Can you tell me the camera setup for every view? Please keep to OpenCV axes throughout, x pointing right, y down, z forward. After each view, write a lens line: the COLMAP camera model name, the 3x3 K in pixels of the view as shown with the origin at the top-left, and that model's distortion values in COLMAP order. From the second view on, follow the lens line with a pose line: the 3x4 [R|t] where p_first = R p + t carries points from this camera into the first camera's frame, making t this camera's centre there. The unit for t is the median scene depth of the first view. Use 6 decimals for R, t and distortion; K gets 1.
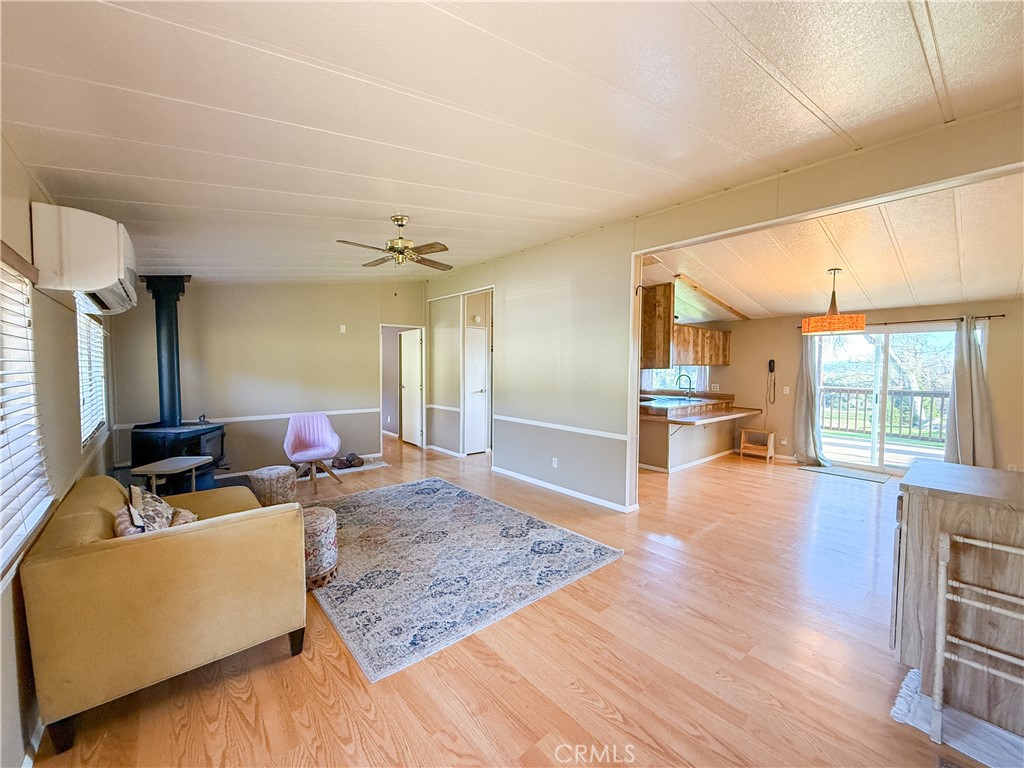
lens RADIAL K [[406.6, 0, 512.0], [0, 406.6, 384.0], [0, 0, 1]] dist [-0.001476, 0.000176]
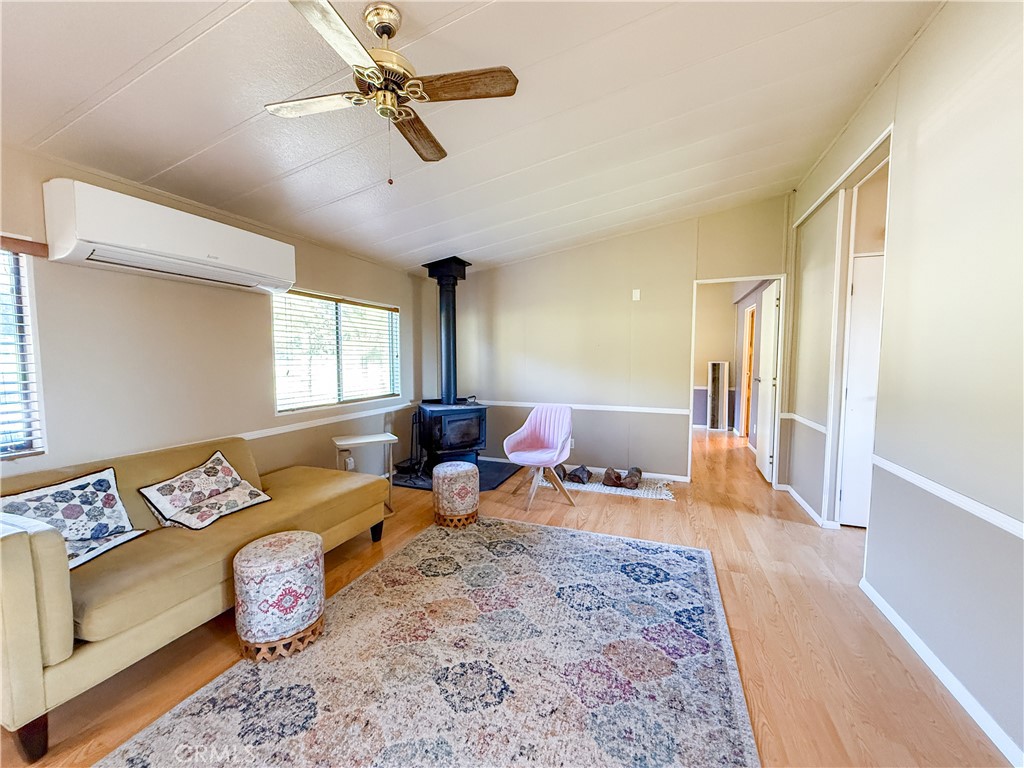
lens RADIAL K [[406.6, 0, 512.0], [0, 406.6, 384.0], [0, 0, 1]] dist [-0.001476, 0.000176]
pose [[0.473853, 0.052885, -0.879014, 0.163355], [-0.038135, 0.998491, 0.039515, 0.003850], [0.879778, 0.014797, 0.475155, 0.595812]]
